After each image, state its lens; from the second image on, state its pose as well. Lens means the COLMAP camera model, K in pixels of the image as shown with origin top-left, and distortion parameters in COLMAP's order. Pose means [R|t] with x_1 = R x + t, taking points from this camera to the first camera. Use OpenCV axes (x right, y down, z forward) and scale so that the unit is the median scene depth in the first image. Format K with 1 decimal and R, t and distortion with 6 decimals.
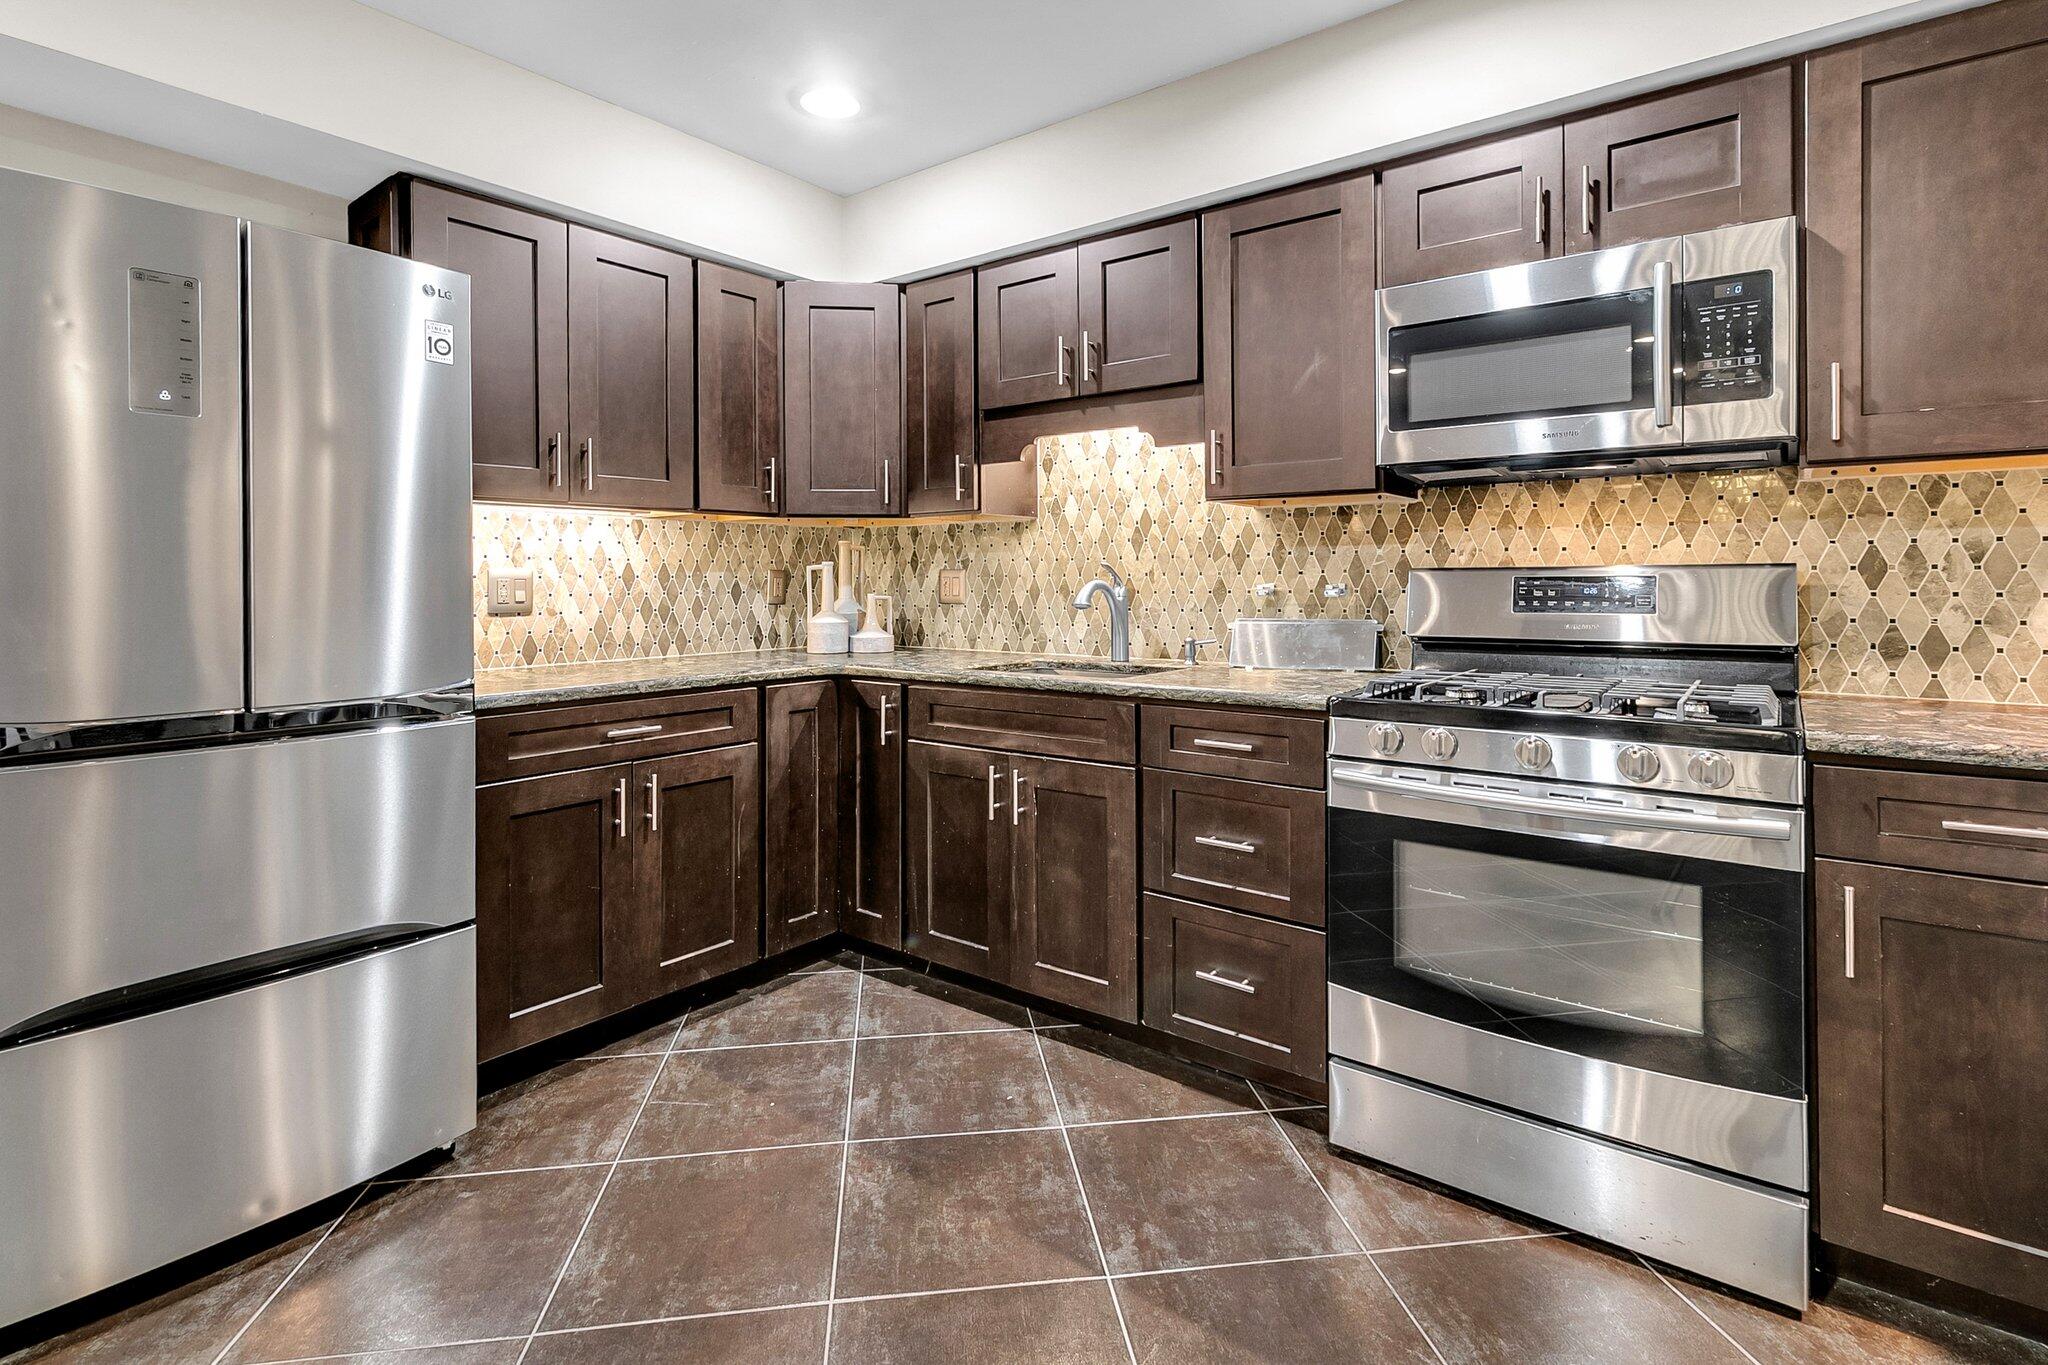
lens RADIAL K [[987.4, 0, 1021.9], [0, 987.4, 584.3], [0, 0, 1]] dist [0.000849, -0.000579]
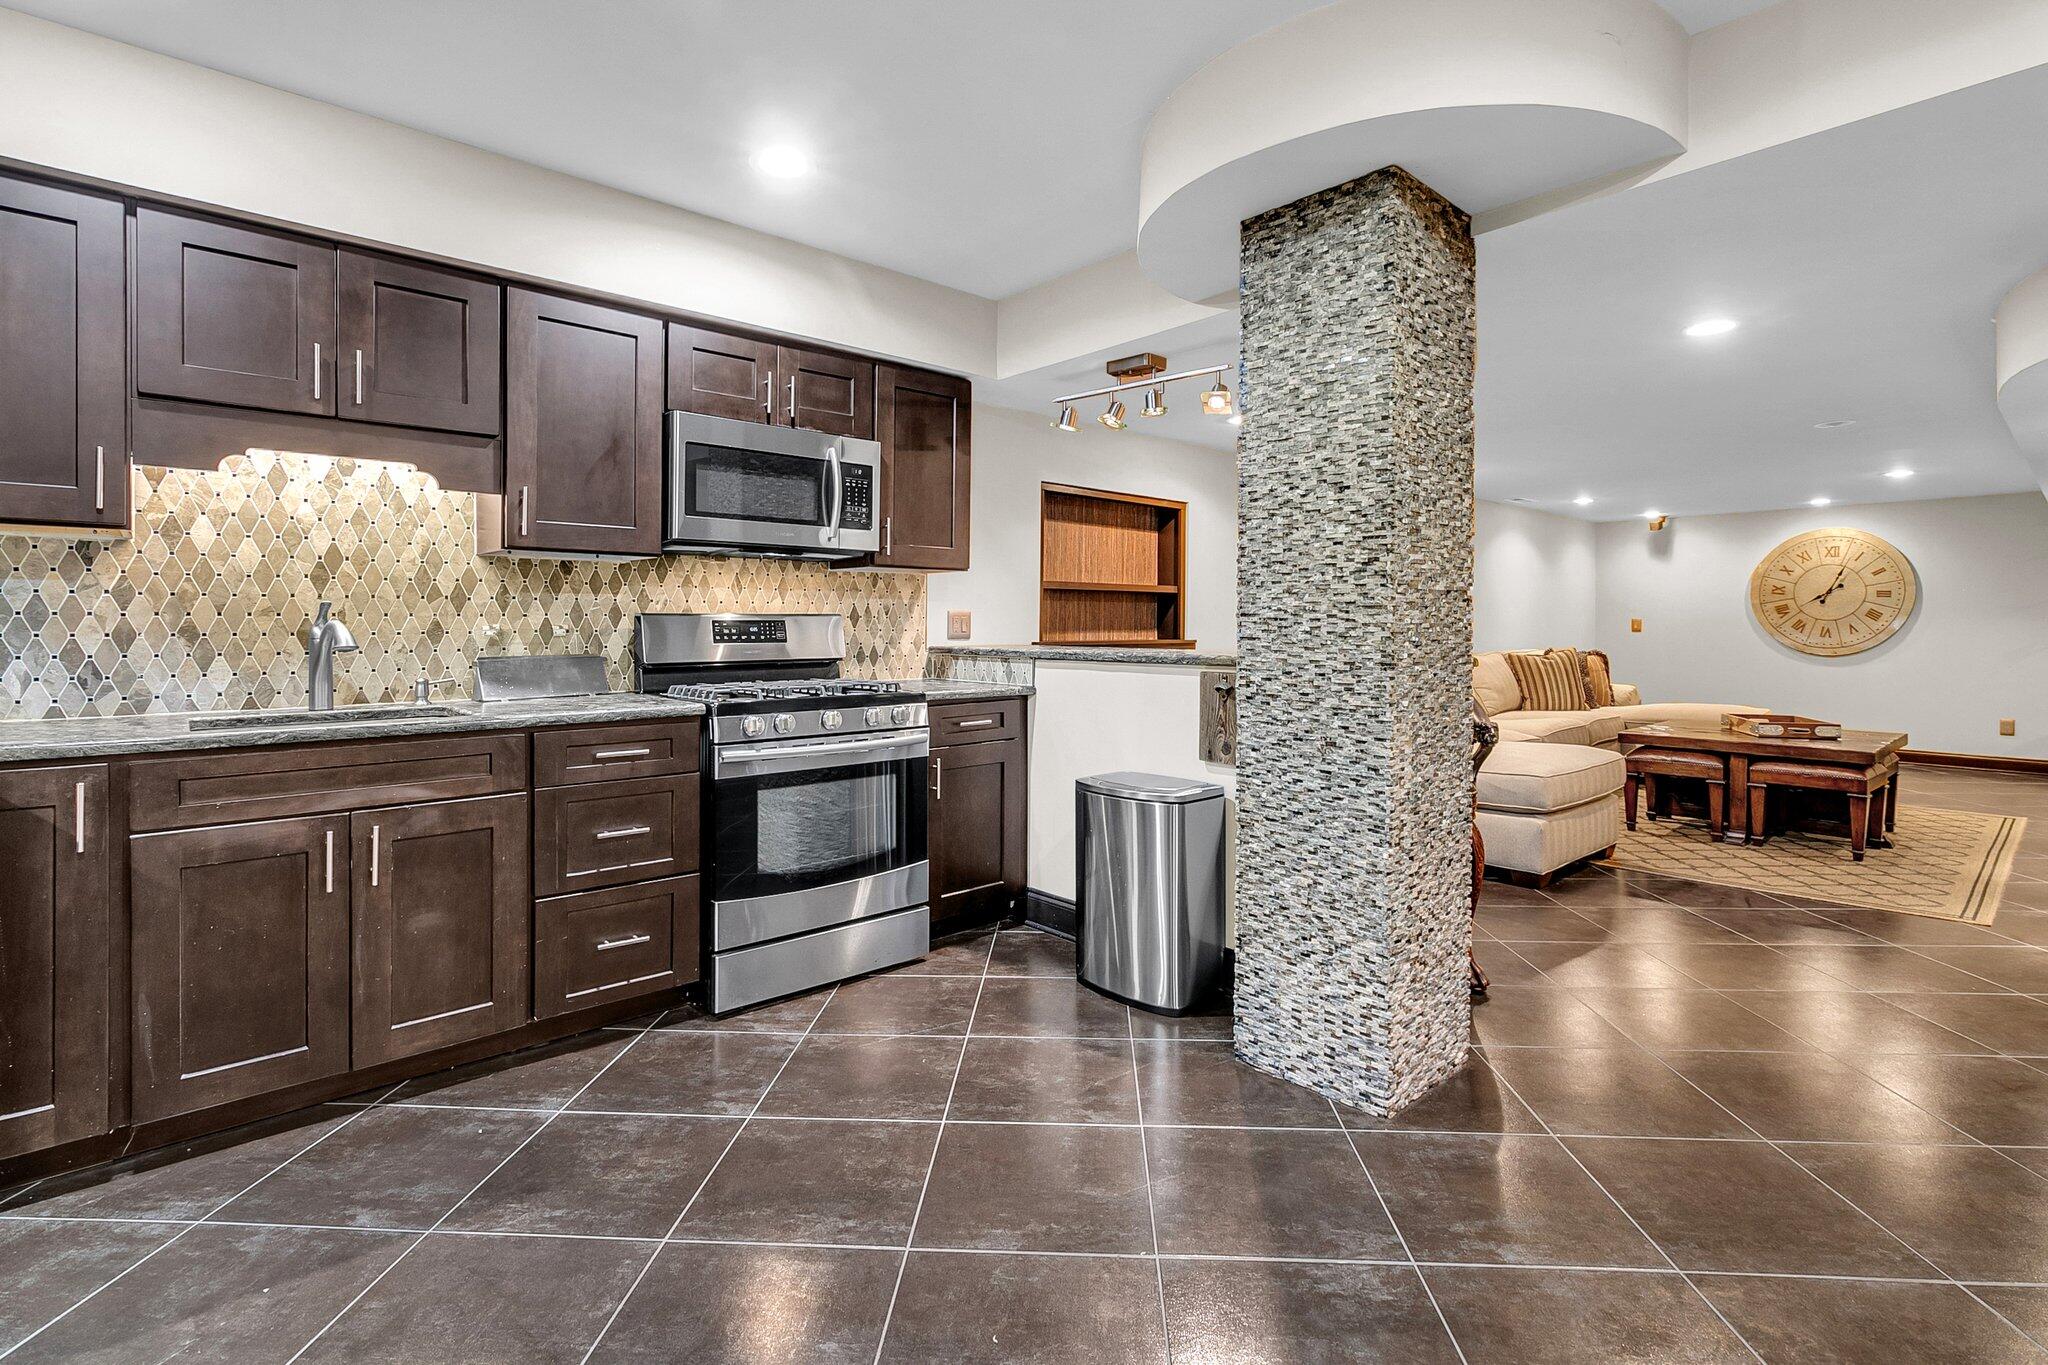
lens RADIAL K [[993.5, 0, 1017.6], [0, 993.5, 643.0], [0, 0, 1]] dist [-0.001547, -0.000584]
pose [[0.177427, -0.014775, 0.984023, -0.793917], [0.001894, 0.999891, 0.014672, 0.005053], [-0.984132, -0.000739, 0.177436, 0.243243]]
